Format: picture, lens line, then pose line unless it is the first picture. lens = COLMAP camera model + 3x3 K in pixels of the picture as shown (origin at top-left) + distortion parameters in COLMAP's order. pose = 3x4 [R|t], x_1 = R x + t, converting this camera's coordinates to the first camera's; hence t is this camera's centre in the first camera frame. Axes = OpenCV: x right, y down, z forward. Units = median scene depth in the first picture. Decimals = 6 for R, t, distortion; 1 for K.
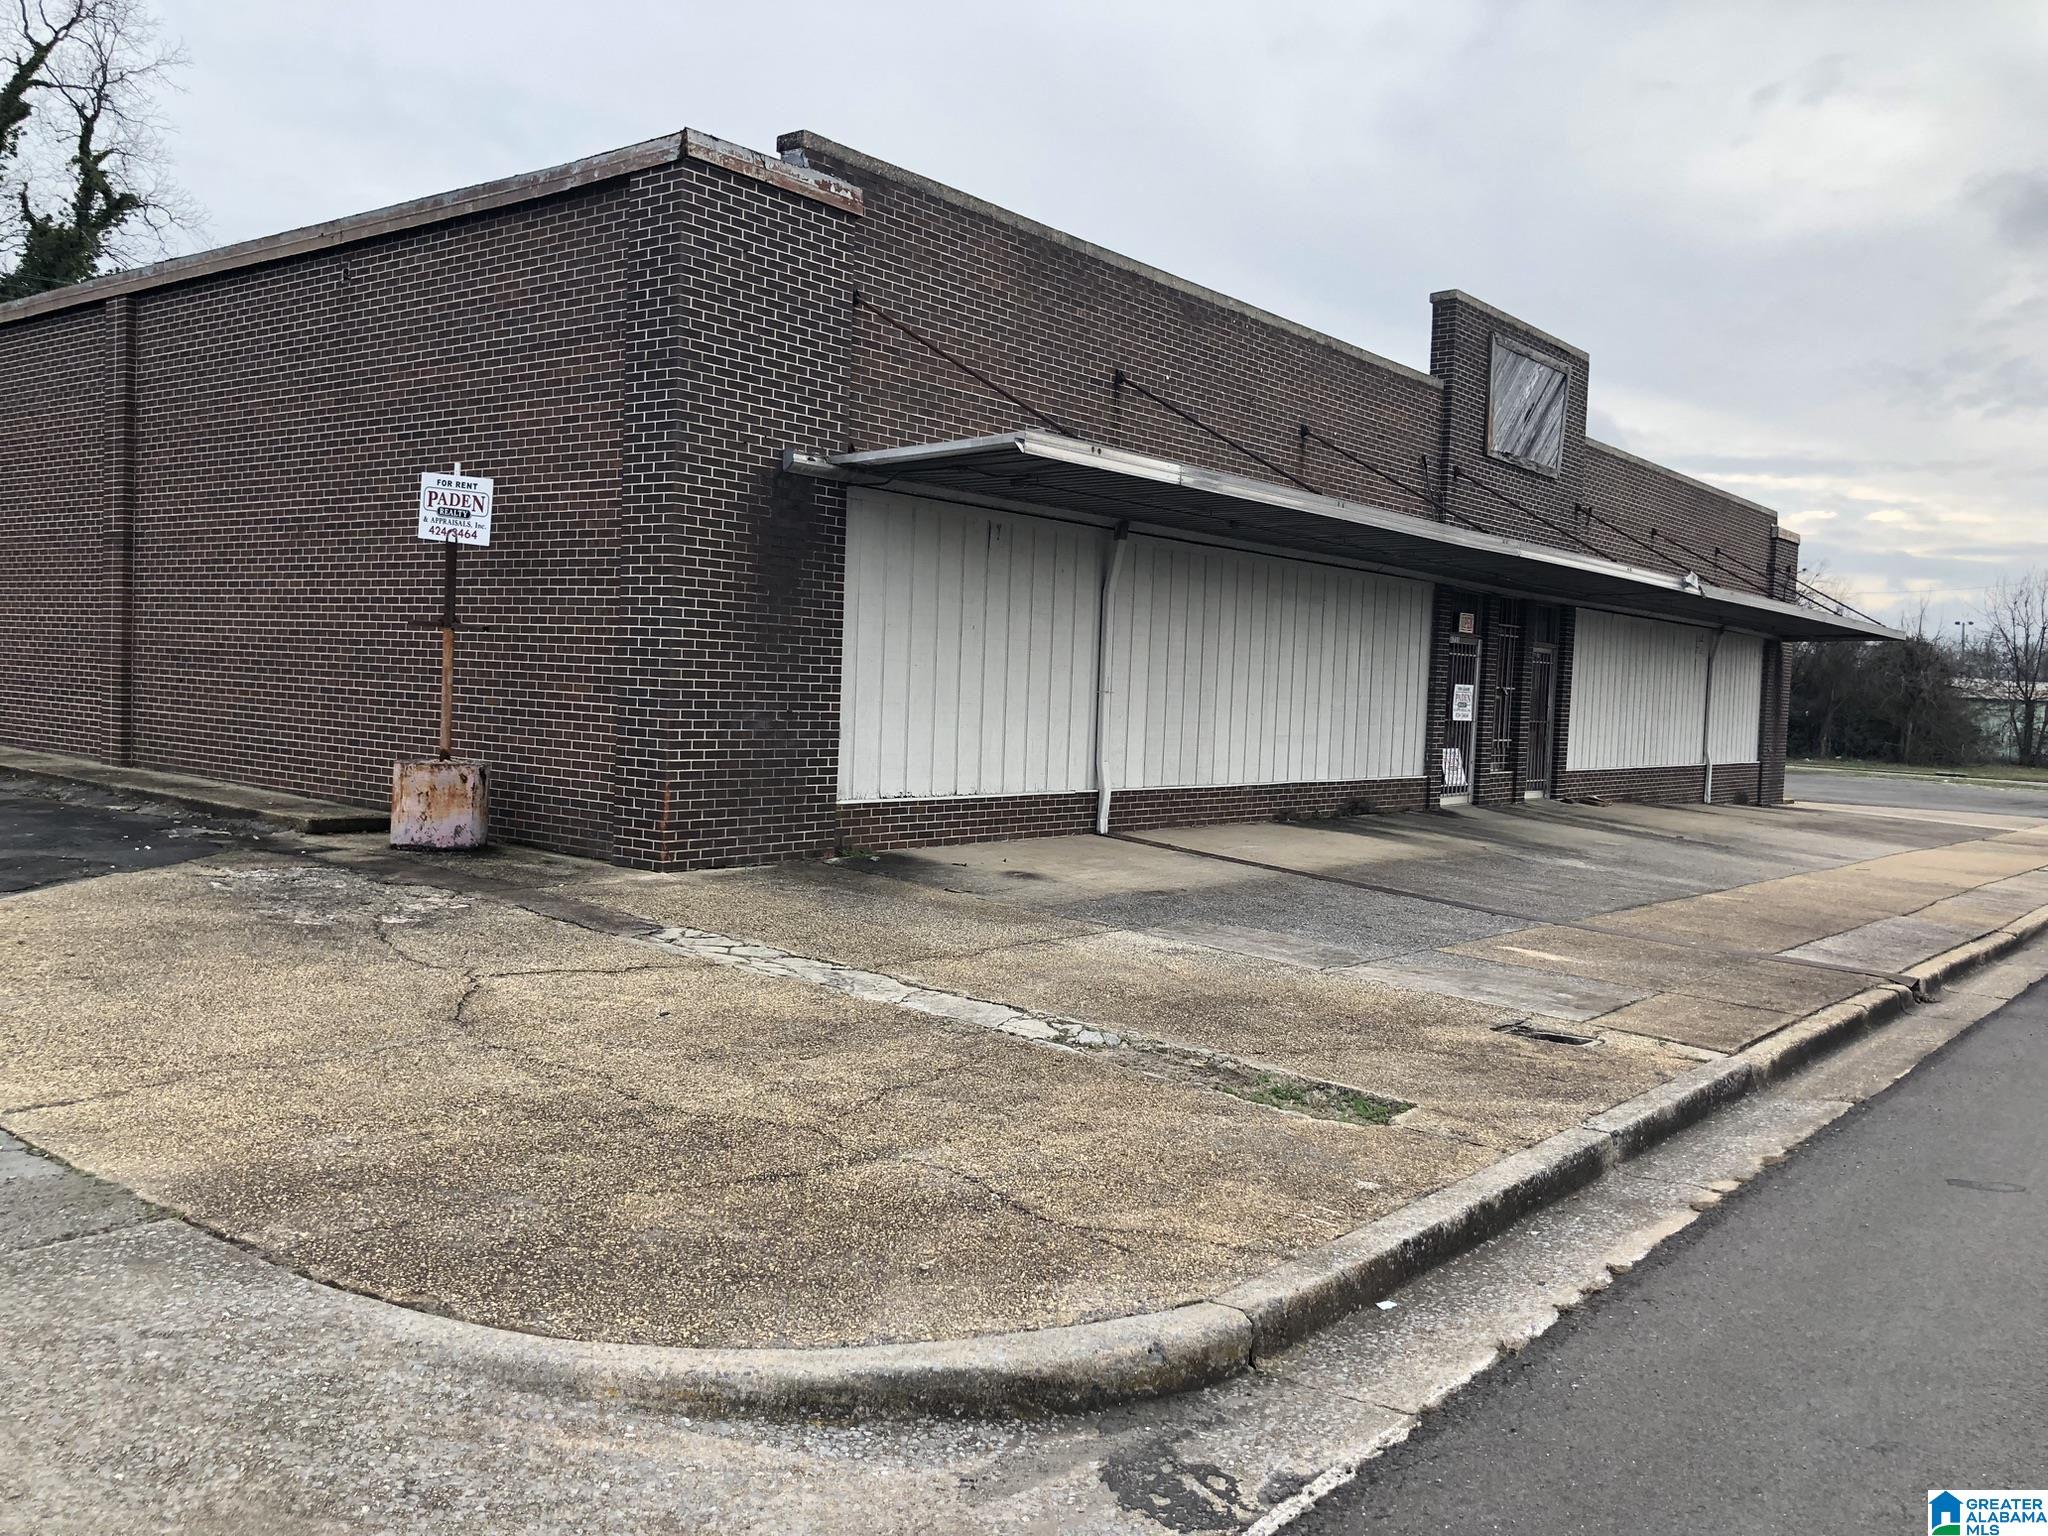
lens RADIAL K [[1669.0, 0, 1030.7], [0, 1669.0, 759.5], [0, 0, 1]] dist [0.060610, -0.105743]
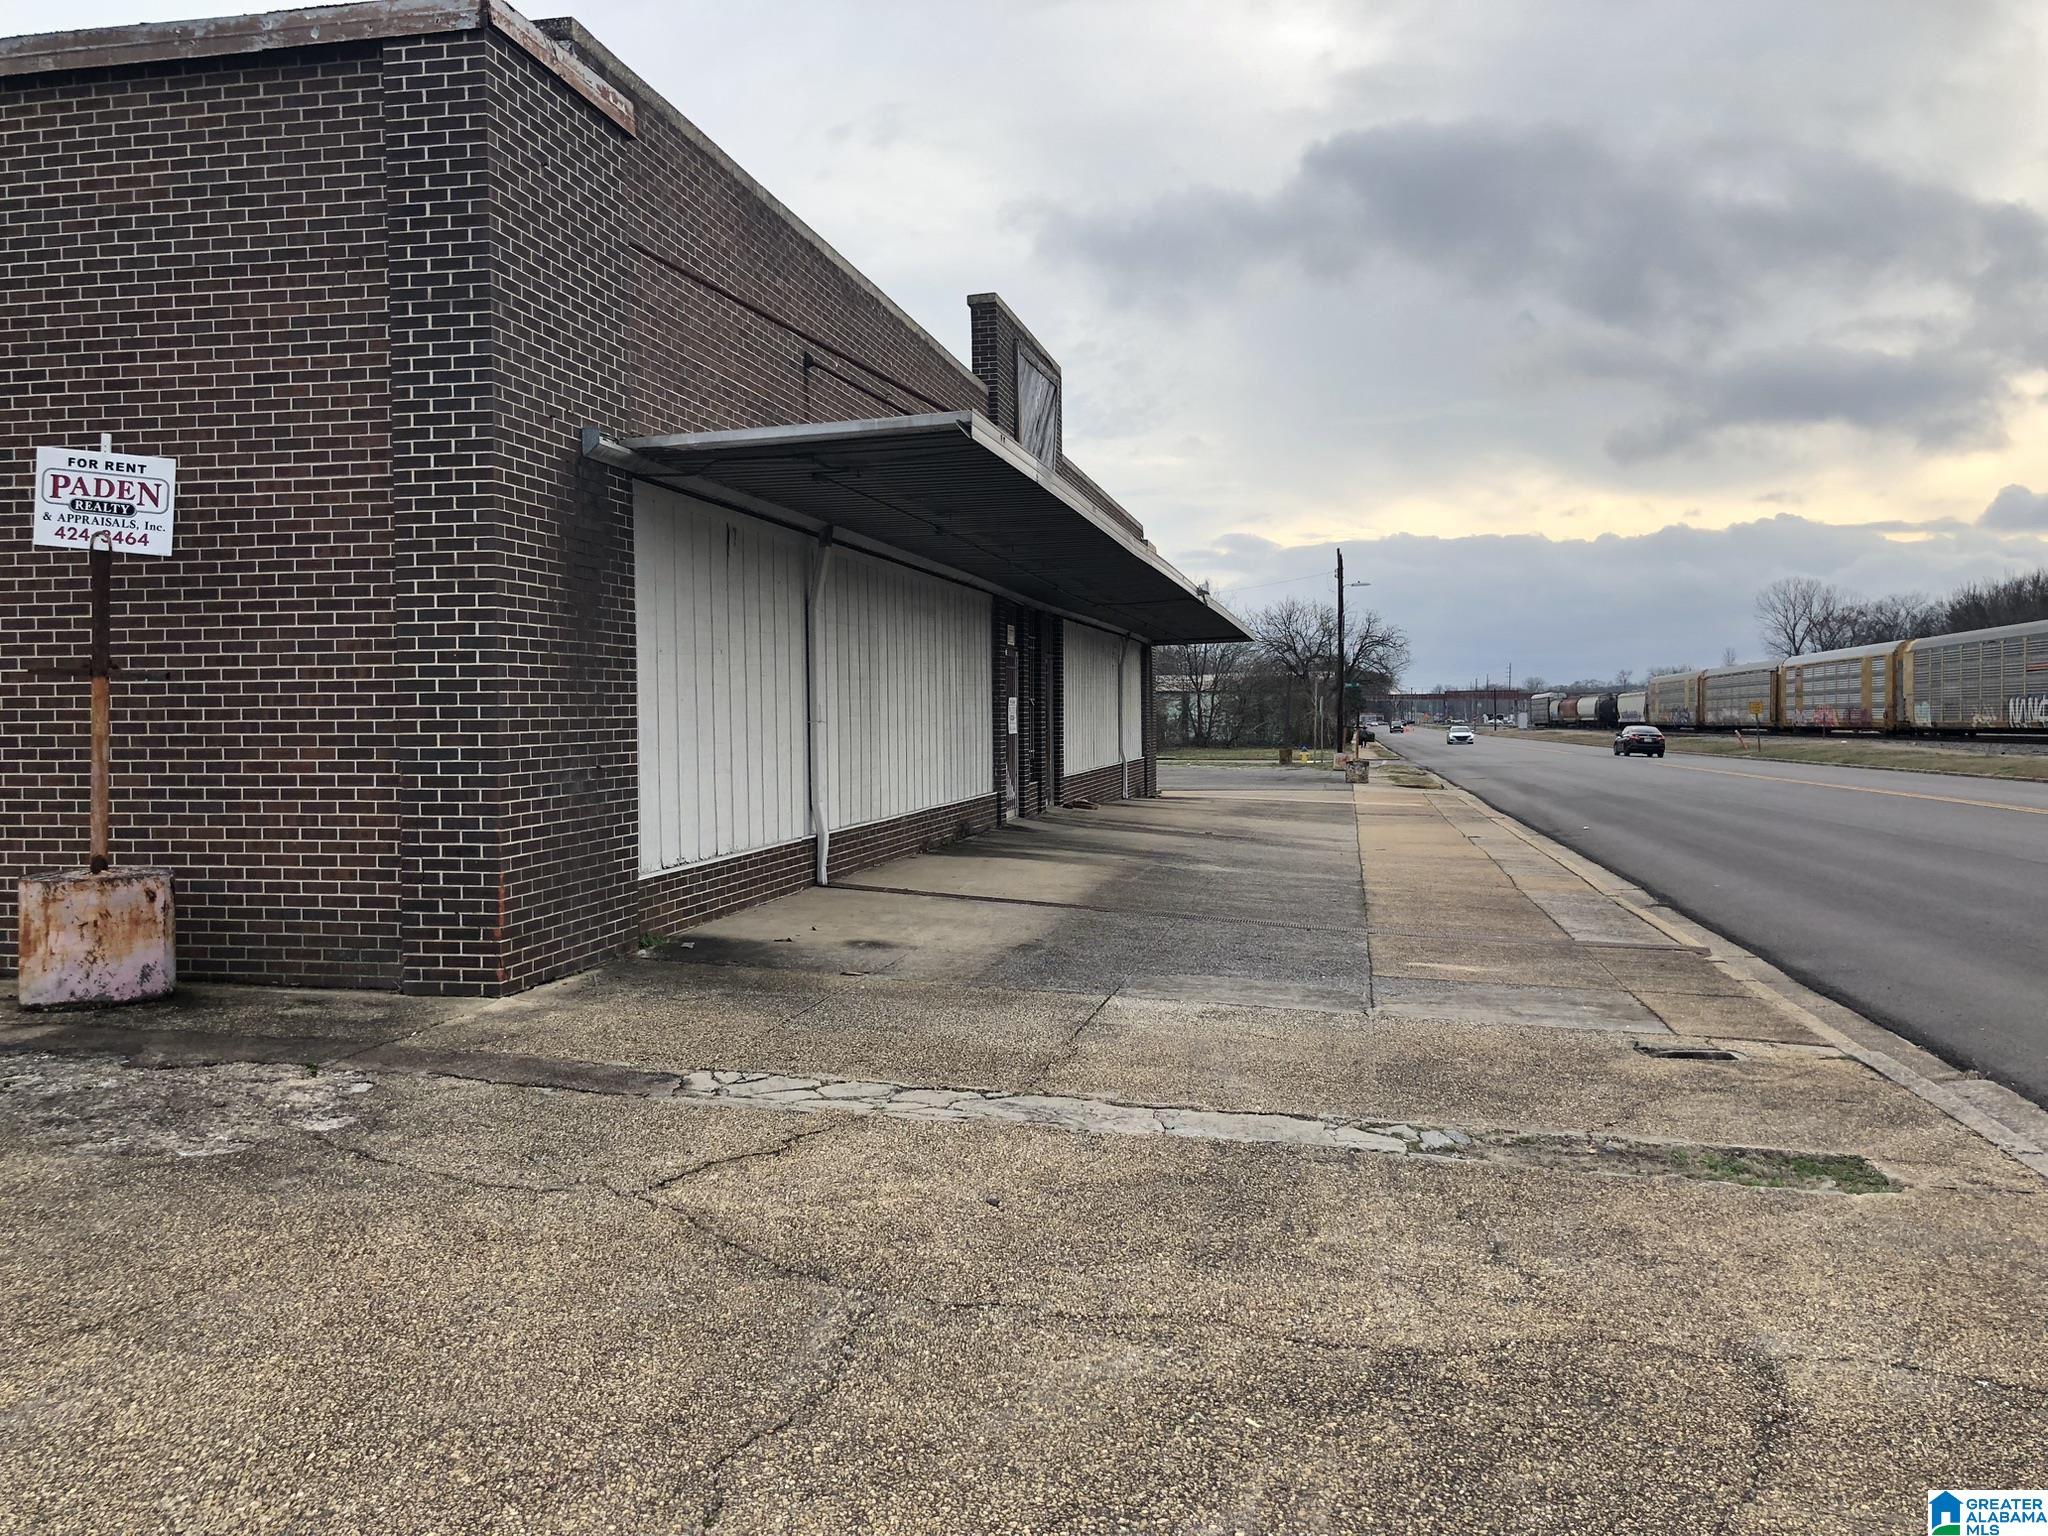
lens RADIAL K [[1664.8, 0, 1024.0], [0, 1664.8, 768.0], [0, 0, 1]] dist [0.009238, 0.008215]
pose [[0.884620, -0.063237, 0.462004, -0.333087], [0.064510, 0.997832, 0.013057, -0.026438], [-0.461828, 0.018254, 0.886782, 0.231057]]
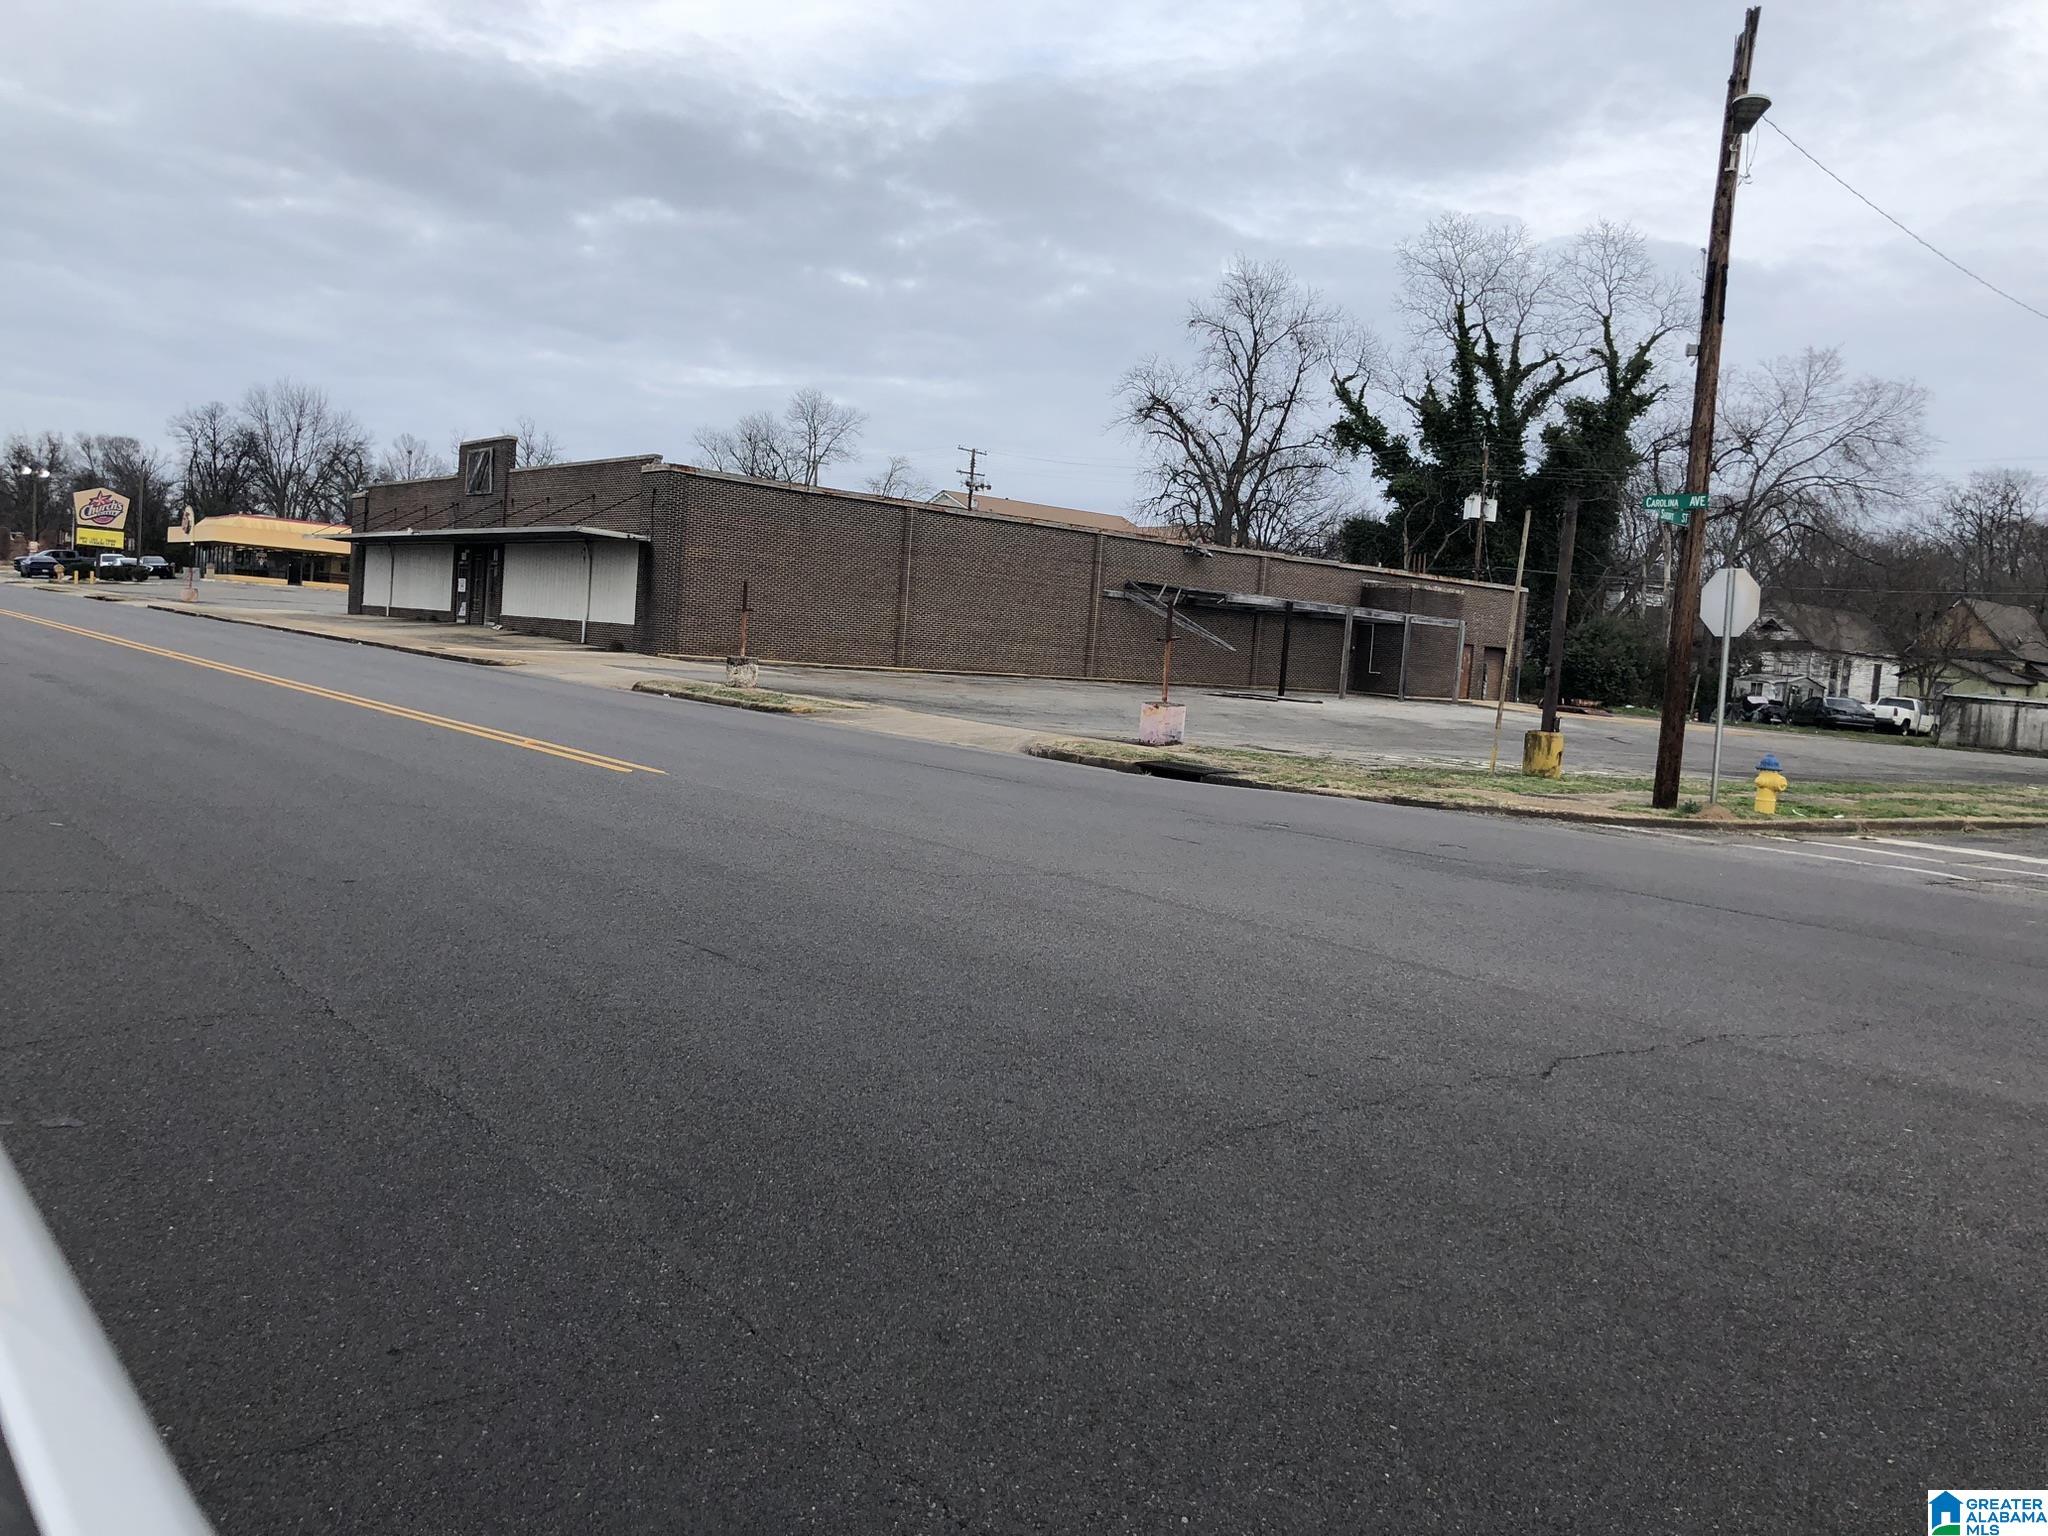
lens RADIAL K [[1638.1, 0, 1024.8], [0, 1638.1, 723.4], [0, 0, 1]] dist [0.005877, -0.000333]
pose [[-0.199694, -0.020106, -0.979652, 4.707448], [-0.131839, 0.991250, 0.006531, 0.088406], [0.970948, 0.130461, -0.200597, 4.304716]]
